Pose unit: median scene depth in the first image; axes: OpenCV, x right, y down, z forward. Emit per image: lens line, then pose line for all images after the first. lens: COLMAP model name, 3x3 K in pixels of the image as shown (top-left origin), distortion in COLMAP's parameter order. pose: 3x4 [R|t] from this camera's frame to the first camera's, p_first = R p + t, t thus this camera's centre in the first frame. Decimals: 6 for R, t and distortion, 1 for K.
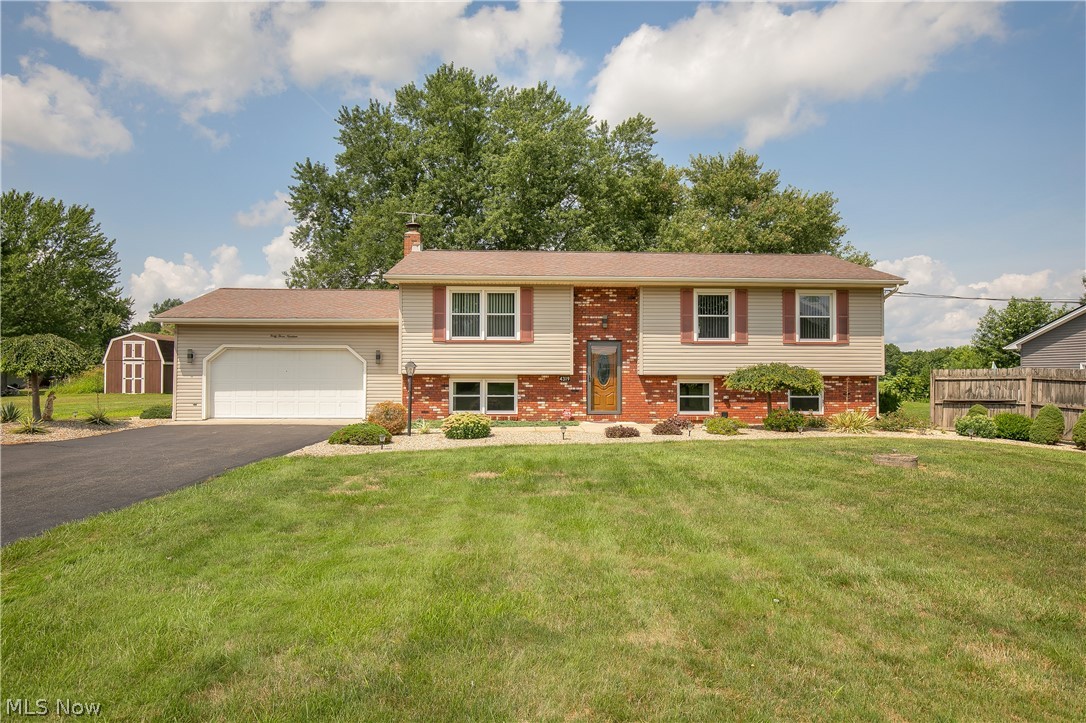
lens RADIAL K [[637.1, 0, 557.9], [0, 637.1, 375.0], [0, 0, 1]] dist [0.000481, 0.000090]
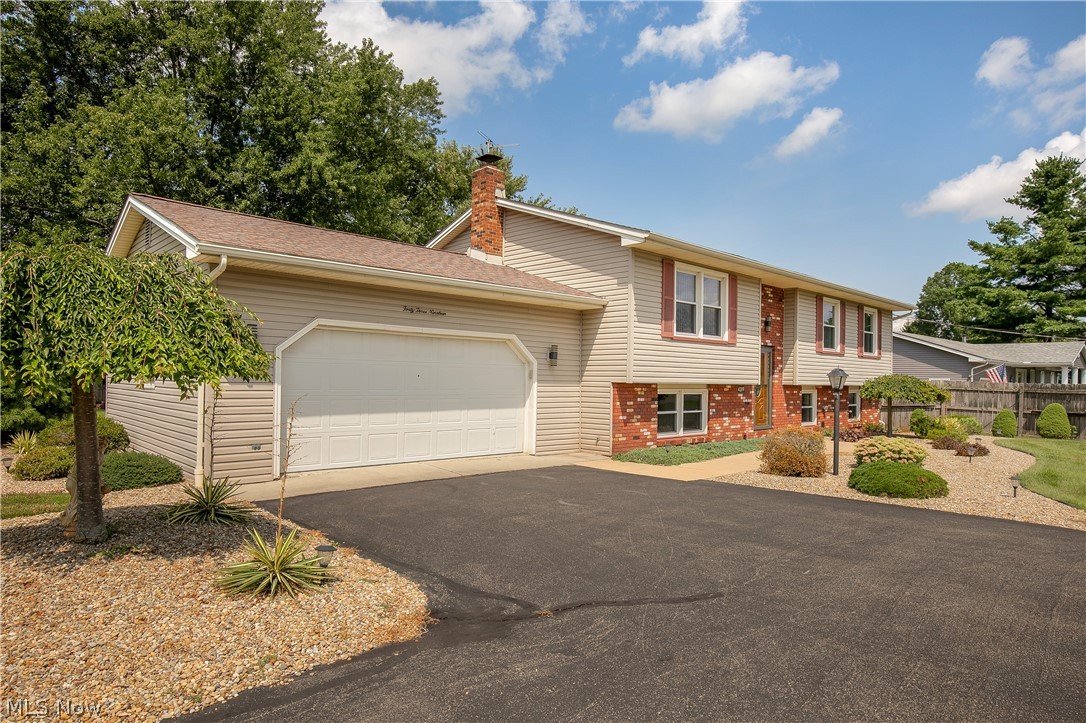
lens RADIAL K [[637.1, 0, 557.9], [0, 637.1, 375.0], [0, 0, 1]] dist [0.000481, 0.000090]
pose [[0.745292, 0.013126, 0.666609, -0.727228], [-0.013379, 0.999899, -0.004730, -0.005672], [-0.666604, -0.005394, 0.745392, 0.533204]]
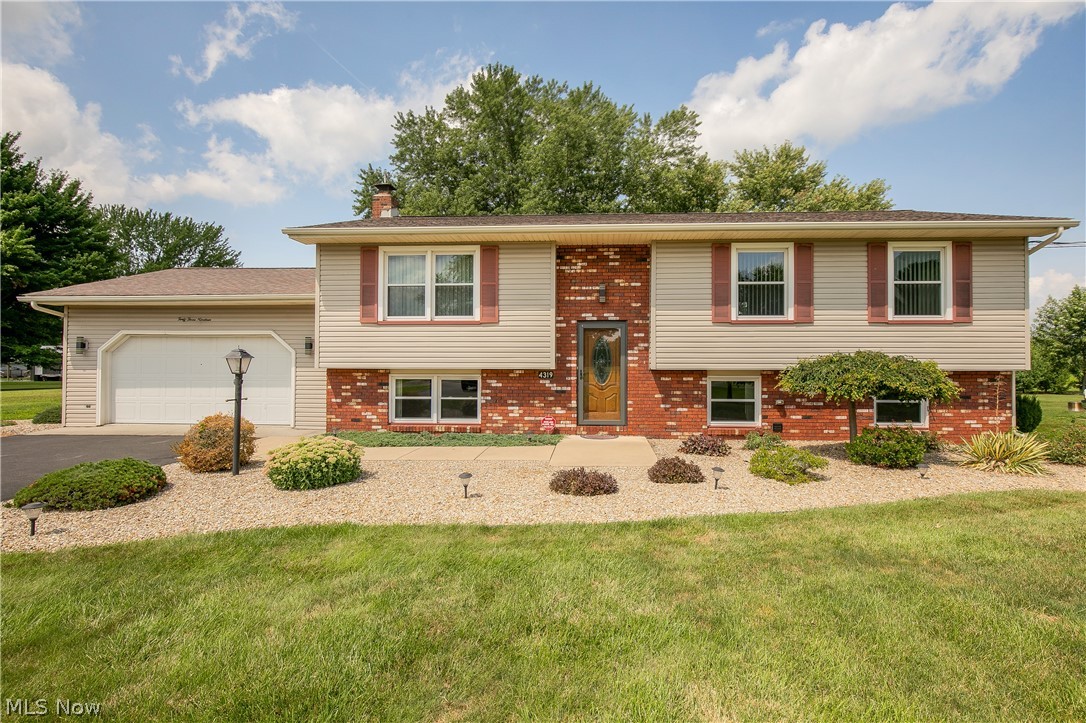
lens RADIAL K [[505.9, 0, 582.5], [0, 505.9, 364.0], [0, 0, 1]] dist [0.002222, 0.000331]
pose [[0.995482, -0.000593, -0.094946, 0.104778], [0.000403, 0.999998, -0.002022, -0.004916], [0.094947, 0.001974, 0.995480, 0.439574]]
